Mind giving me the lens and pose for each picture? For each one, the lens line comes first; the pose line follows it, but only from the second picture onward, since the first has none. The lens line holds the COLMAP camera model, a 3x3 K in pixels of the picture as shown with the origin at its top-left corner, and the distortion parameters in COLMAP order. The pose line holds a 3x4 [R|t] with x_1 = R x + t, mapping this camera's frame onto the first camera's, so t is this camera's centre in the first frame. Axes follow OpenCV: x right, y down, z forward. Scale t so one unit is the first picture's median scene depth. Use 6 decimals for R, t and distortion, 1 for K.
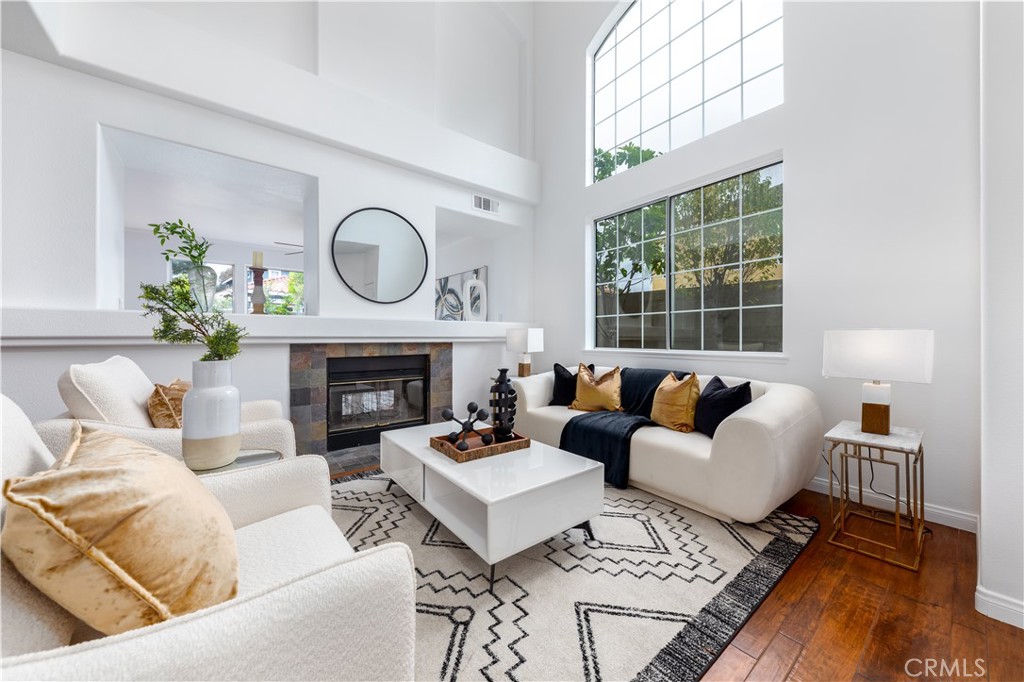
lens RADIAL K [[366.0, 0, 515.8], [0, 366.0, 338.8], [0, 0, 1]] dist [-0.000195, -0.001102]
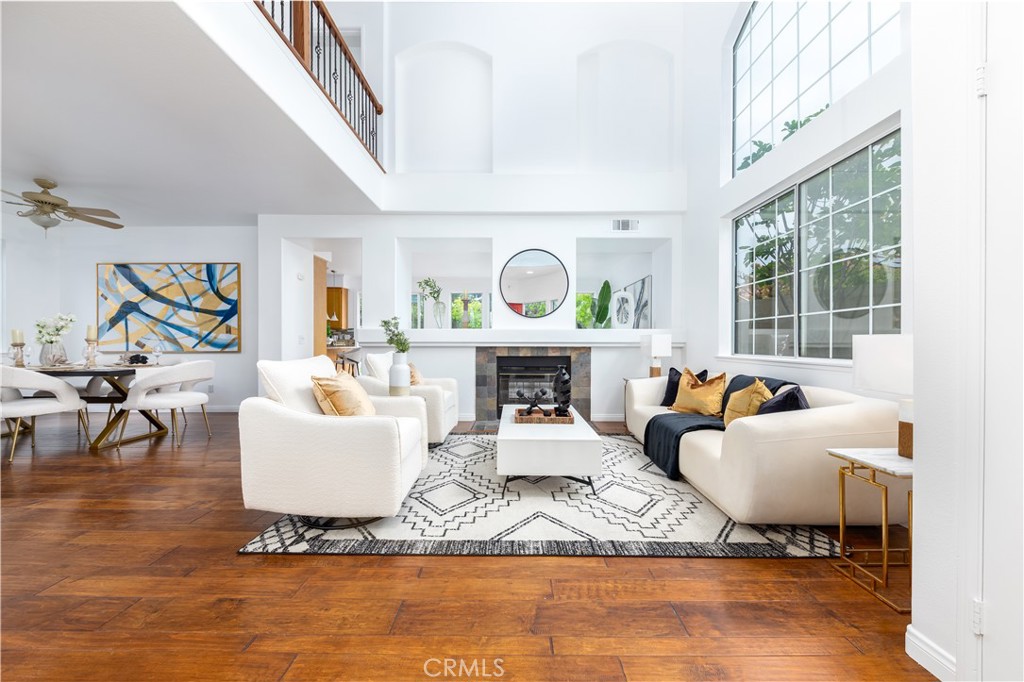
lens RADIAL K [[366.0, 0, 508.2], [0, 366.0, 341.8], [0, 0, 1]] dist [-0.000195, -0.001102]
pose [[0.775354, 0.000006, -0.631527, 0.692596], [-0.002915, 0.999989, -0.003569, -0.002915], [0.631520, 0.004608, 0.775346, -0.204080]]
